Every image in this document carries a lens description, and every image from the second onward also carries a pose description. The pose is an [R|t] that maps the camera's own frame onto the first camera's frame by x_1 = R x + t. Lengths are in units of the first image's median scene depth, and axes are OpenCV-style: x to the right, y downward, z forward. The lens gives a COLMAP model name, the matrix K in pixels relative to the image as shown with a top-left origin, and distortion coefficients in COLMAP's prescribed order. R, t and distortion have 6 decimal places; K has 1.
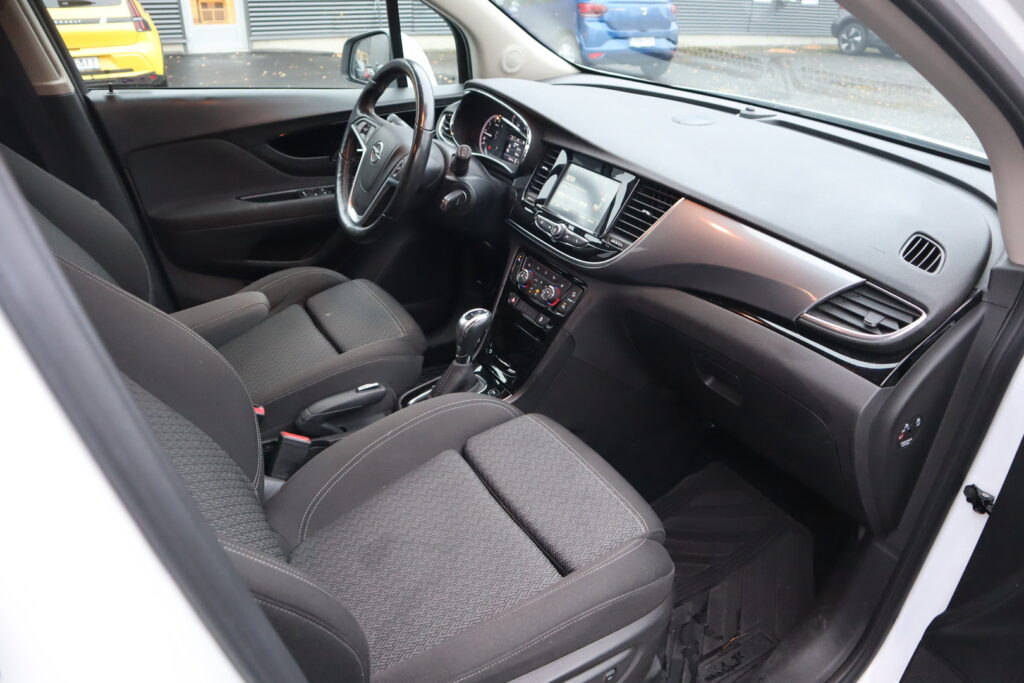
lens RADIAL K [[702.8, 0, 512.0], [0, 702.8, 341.5], [0, 0, 1]] dist [-0.045441, 0.000412]
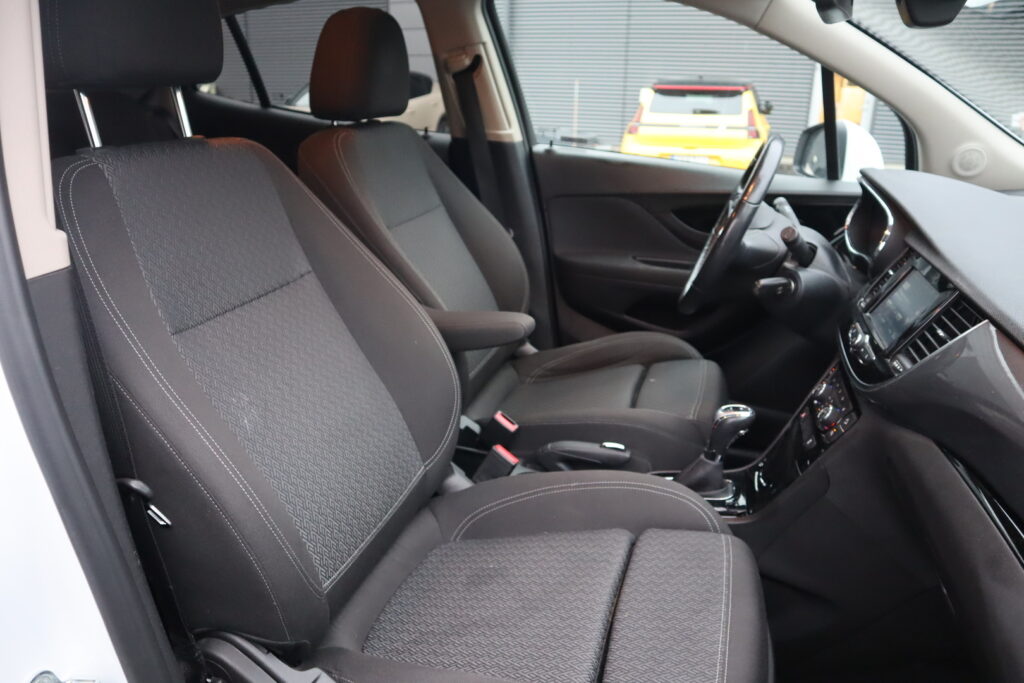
lens RADIAL K [[702.8, 0, 512.0], [0, 702.8, 341.5], [0, 0, 1]] dist [-0.045441, 0.000412]
pose [[0.691043, 0.250556, -0.677998, 0.306388], [-0.349714, 0.936800, -0.010245, -0.011266], [0.632582, 0.244185, 0.734992, 0.159429]]
